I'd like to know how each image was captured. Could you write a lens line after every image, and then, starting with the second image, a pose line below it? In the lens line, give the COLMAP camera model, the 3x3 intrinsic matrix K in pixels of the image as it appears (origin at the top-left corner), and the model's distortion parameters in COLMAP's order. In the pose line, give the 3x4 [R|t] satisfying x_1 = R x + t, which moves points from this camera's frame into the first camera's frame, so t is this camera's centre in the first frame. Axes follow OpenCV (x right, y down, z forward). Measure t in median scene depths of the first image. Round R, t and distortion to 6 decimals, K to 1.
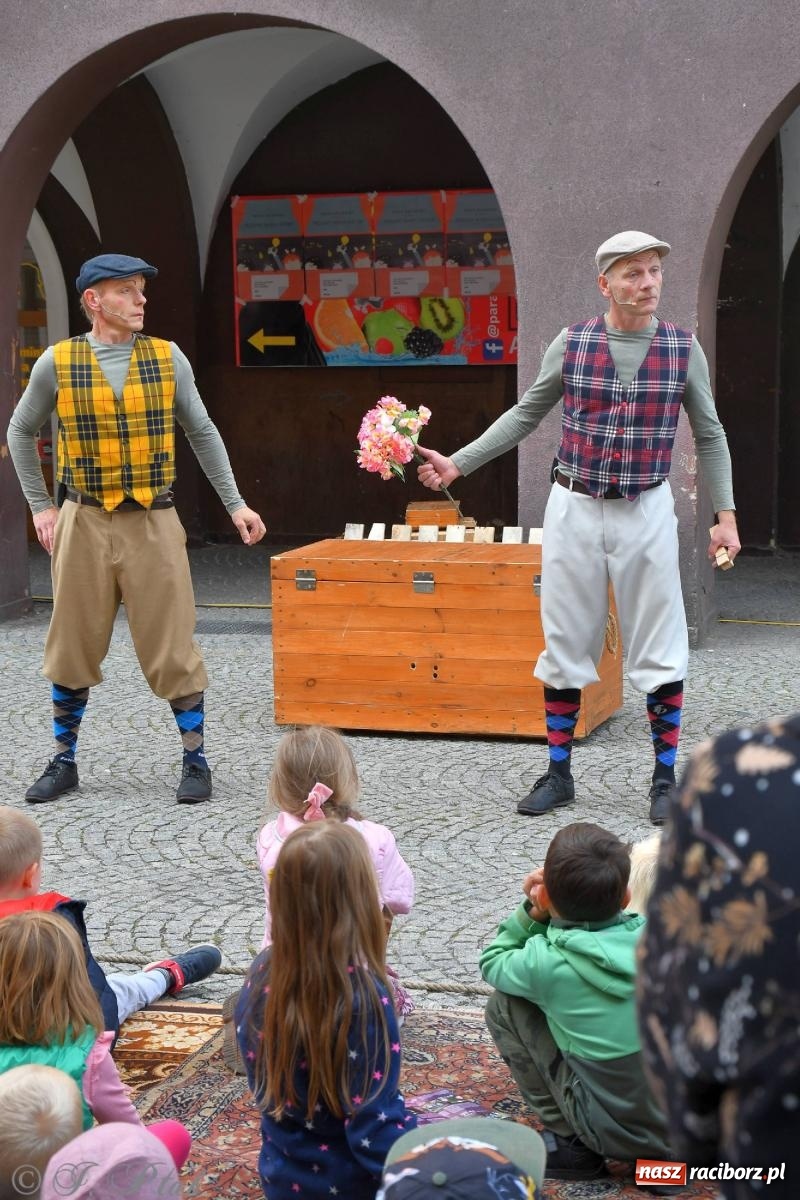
lens RADIAL K [[2508.5, 0, 403.4], [0, 2508.5, 618.7], [0, 0, 1]] dist [0.396151, 0.750764]
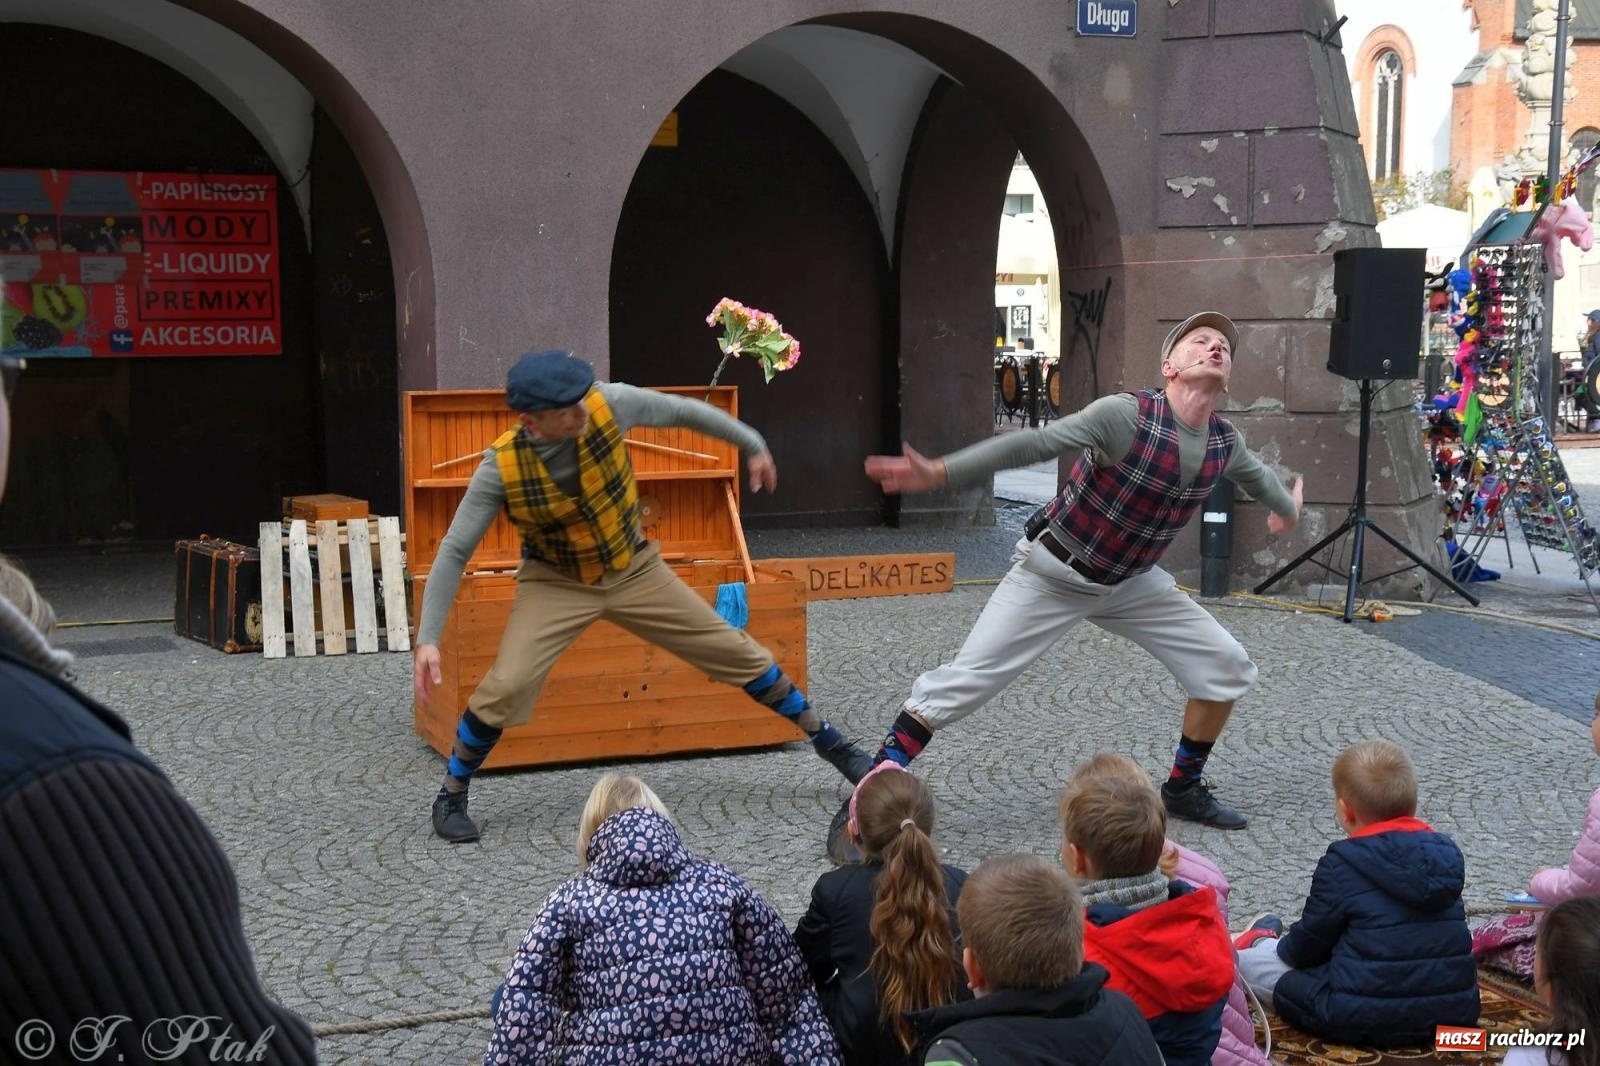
lens RADIAL K [[2386.1, 0, 800.0], [0, 2386.1, 533.0], [0, 0, 1]] dist [0.120235, 0.544614]
pose [[0.803630, -0.052310, 0.592825, -0.321457], [0.071426, 0.997407, -0.008814, -0.011125], [-0.590827, 0.049427, 0.805283, 0.147276]]
